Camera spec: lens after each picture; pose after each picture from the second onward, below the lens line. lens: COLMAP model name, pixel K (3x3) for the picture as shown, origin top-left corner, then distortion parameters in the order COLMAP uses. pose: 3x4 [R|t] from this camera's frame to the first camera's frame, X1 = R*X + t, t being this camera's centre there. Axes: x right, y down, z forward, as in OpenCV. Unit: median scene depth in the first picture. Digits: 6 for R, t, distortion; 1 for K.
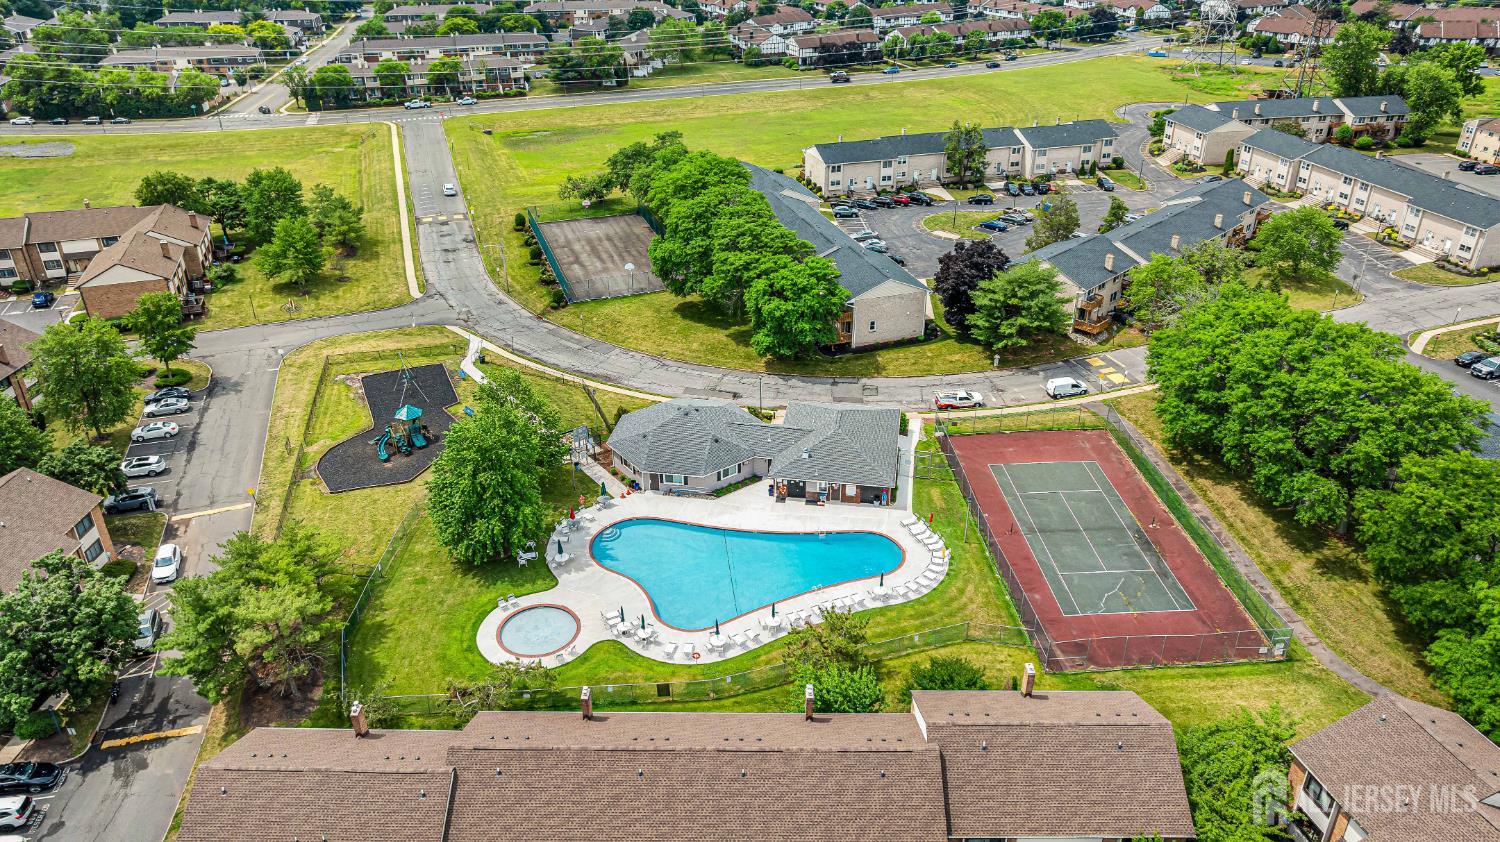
lens RADIAL K [[1054.2, 0, 752.5], [0, 1054.2, 419.0], [0, 0, 1]] dist [-0.019538, 0.005043]
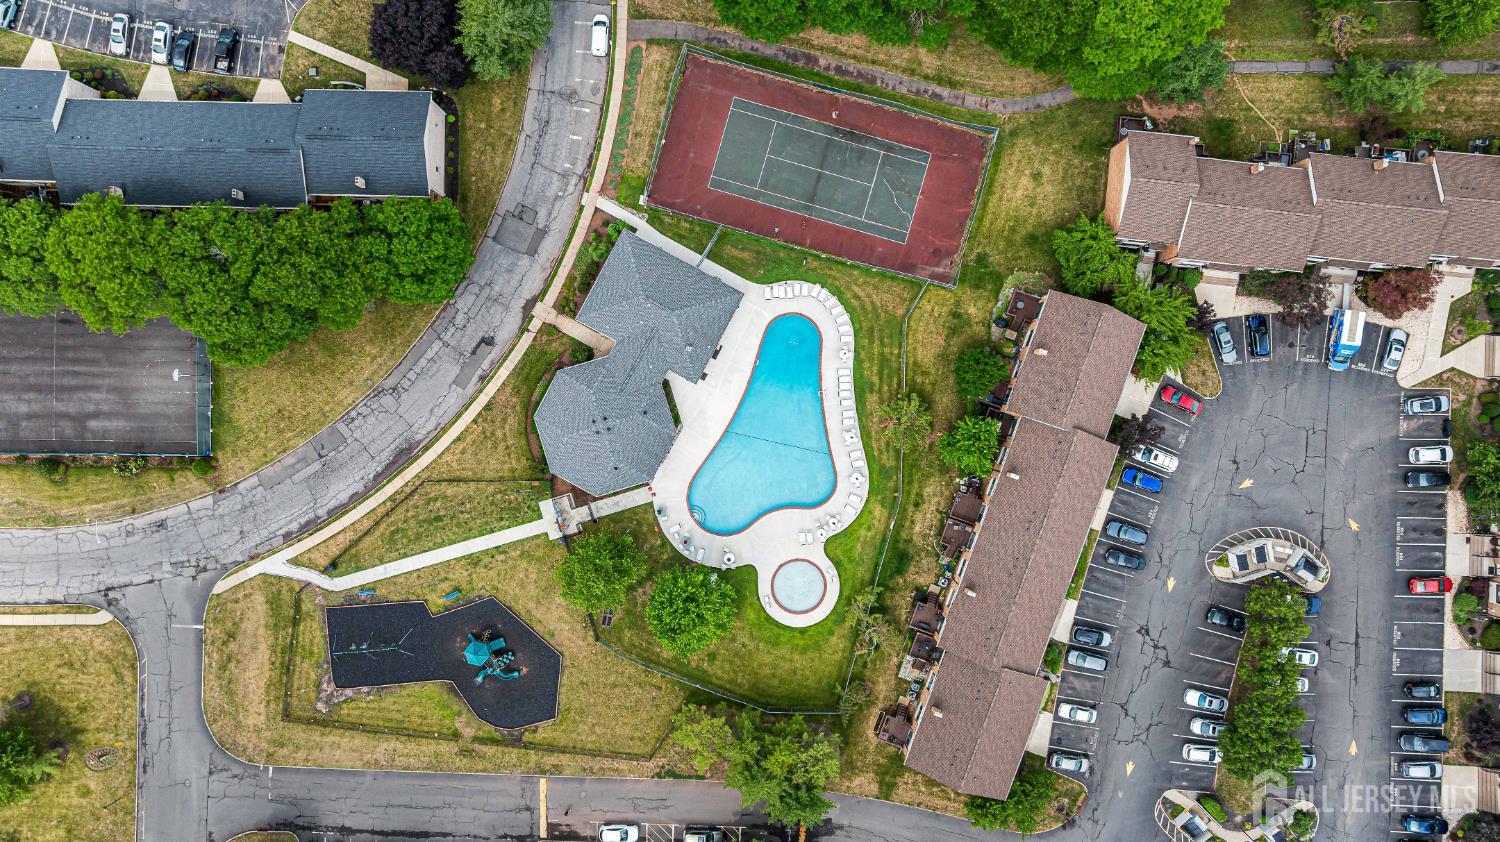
lens RADIAL K [[1054.2, 0, 753.9], [0, 1054.2, 420.8], [0, 0, 1]] dist [-0.019538, 0.005043]
pose [[0.332283, -0.943108, -0.011605, 0.009582], [0.447511, 0.146815, 0.882145, -0.834816], [-0.830254, -0.298315, 0.470835, 0.299854]]
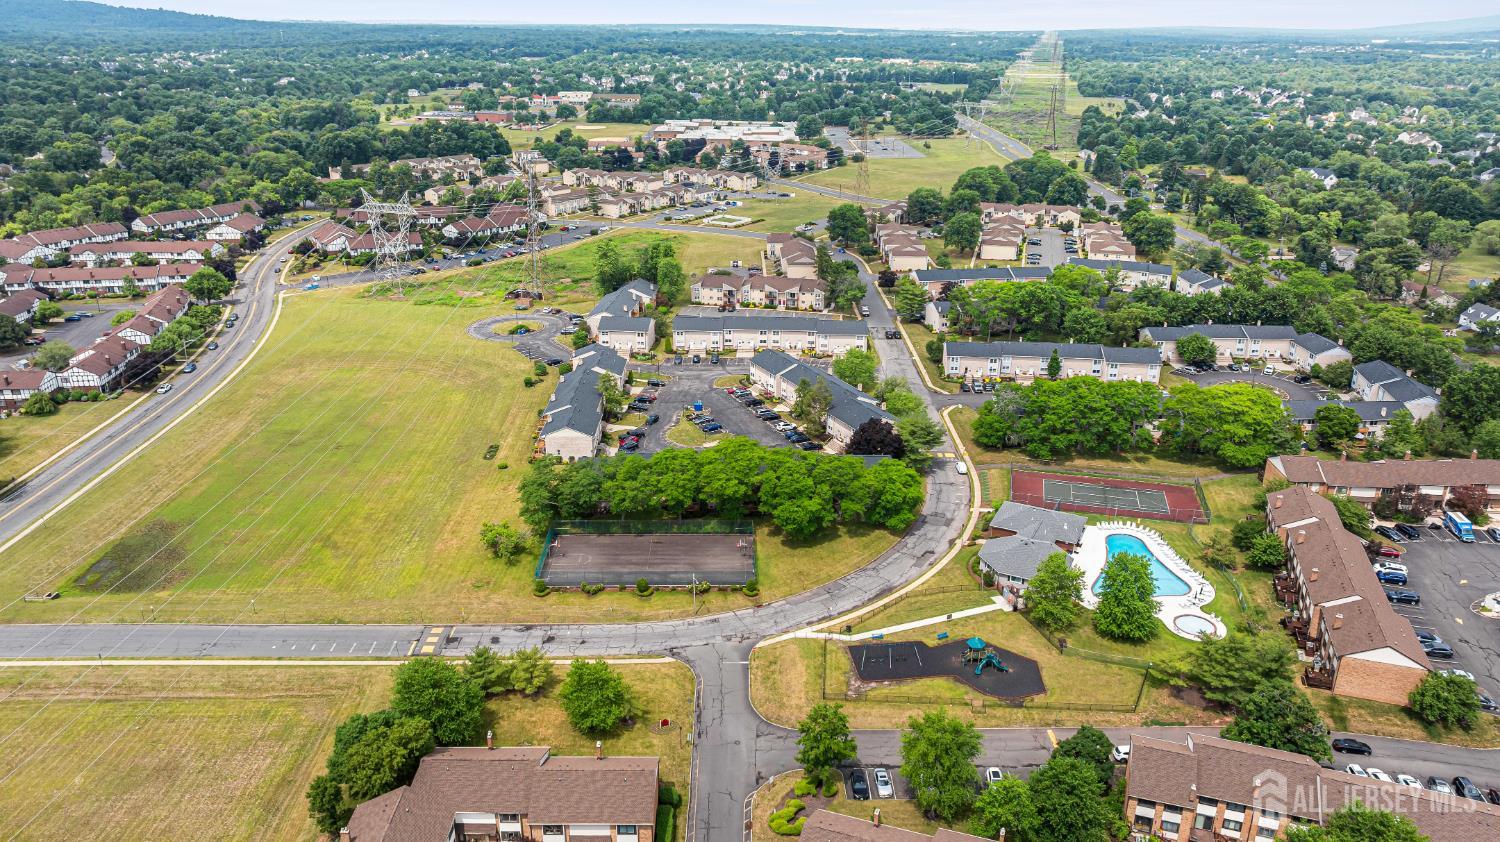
lens RADIAL K [[1054.2, 0, 757.9], [0, 1054.2, 421.0], [0, 0, 1]] dist [-0.019538, 0.005043]
pose [[0.294944, -0.343575, 0.891608, -1.504707], [0.439282, 0.877418, 0.192792, -0.641867], [-0.848551, 0.334804, 0.409715, 0.536084]]
